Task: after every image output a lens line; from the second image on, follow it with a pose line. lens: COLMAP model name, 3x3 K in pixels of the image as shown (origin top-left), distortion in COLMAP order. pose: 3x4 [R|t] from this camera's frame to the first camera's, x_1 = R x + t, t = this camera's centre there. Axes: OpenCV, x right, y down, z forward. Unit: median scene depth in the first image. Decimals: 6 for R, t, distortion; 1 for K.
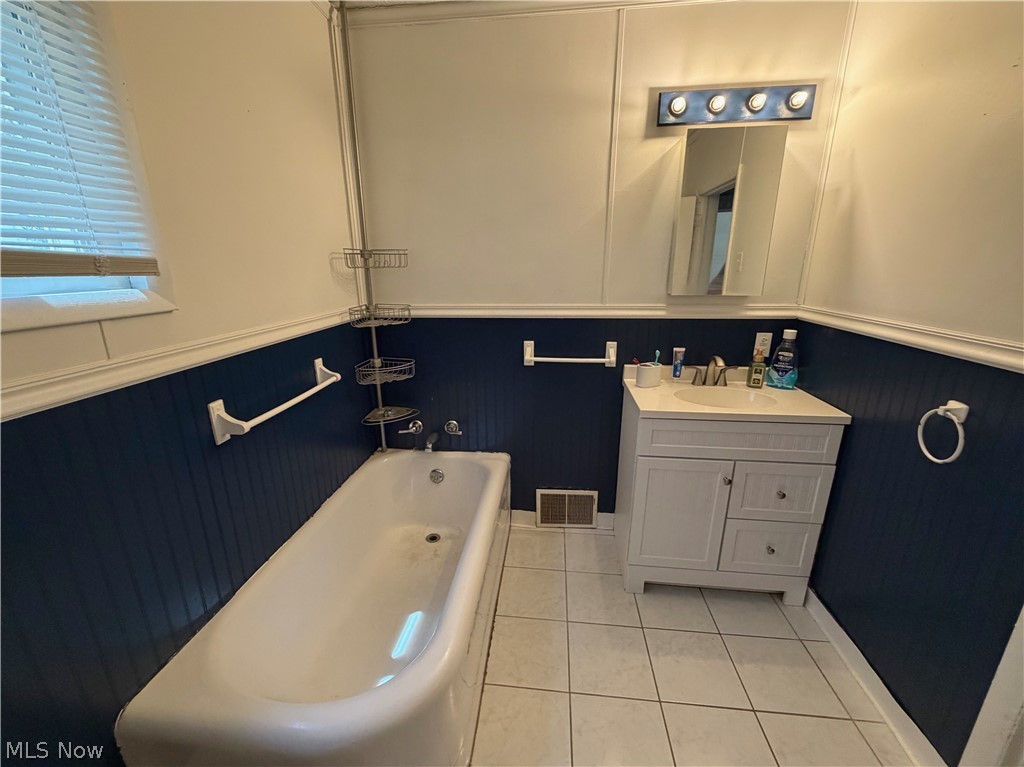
lens RADIAL K [[415.1, 0, 522.7], [0, 415.1, 382.9], [0, 0, 1]] dist [-0.001121, -0.000076]
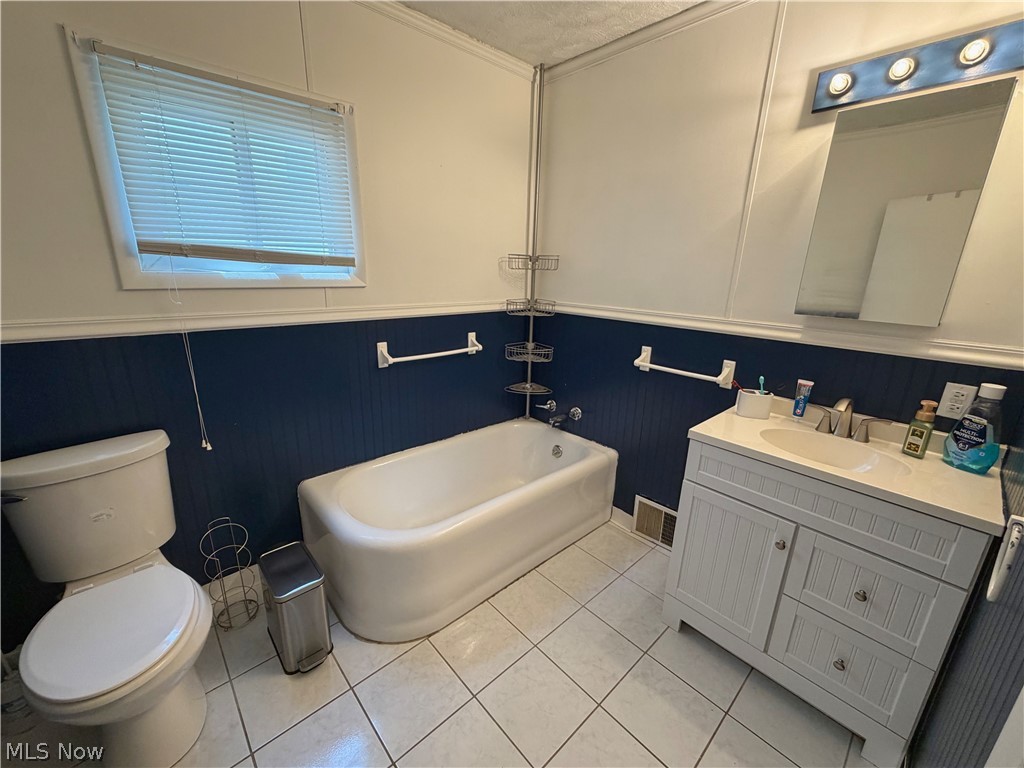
lens RADIAL K [[415.1, 0, 517.9], [0, 415.1, 384.3], [0, 0, 1]] dist [-0.001121, -0.000076]
pose [[0.753666, 0.206596, -0.623943, 0.475845], [-0.213311, 0.974812, 0.065113, -0.010256], [0.621679, 0.084021, 0.778752, 0.019577]]
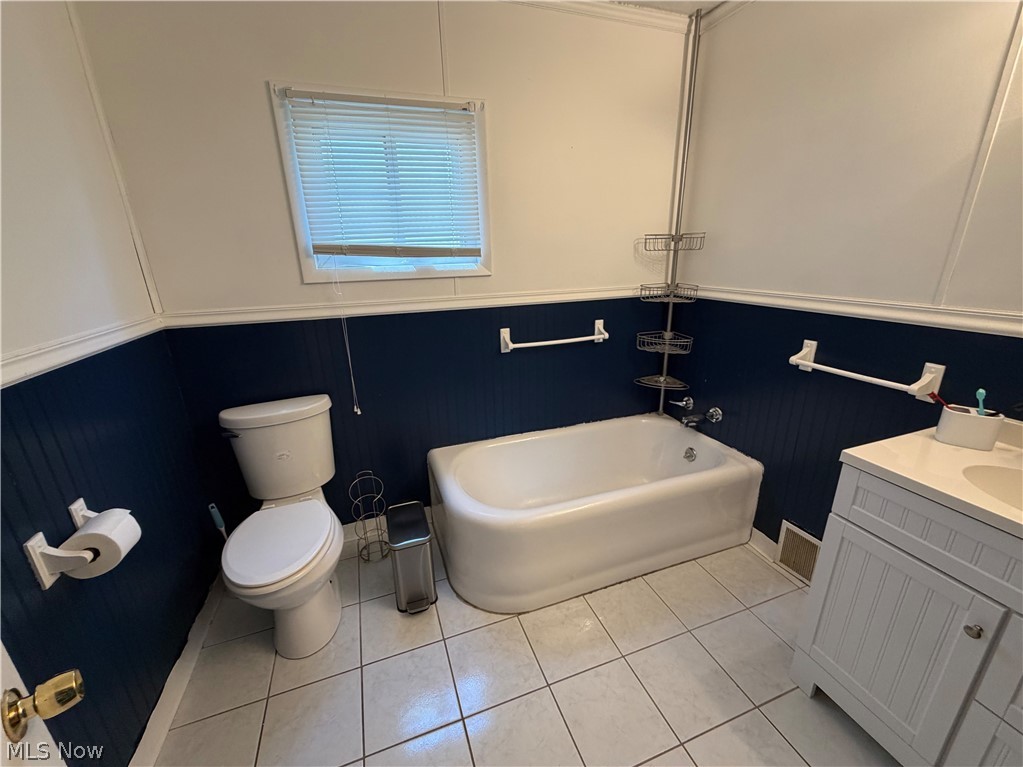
lens RADIAL K [[414.7, 0, 514.5], [0, 414.7, 384.4], [0, 0, 1]] dist [-0.001121, -0.000076]
pose [[0.437866, 0.273199, -0.856525, 0.531264], [-0.229101, 0.955165, 0.187542, -0.041670], [0.869359, 0.114113, 0.480825, 0.123573]]
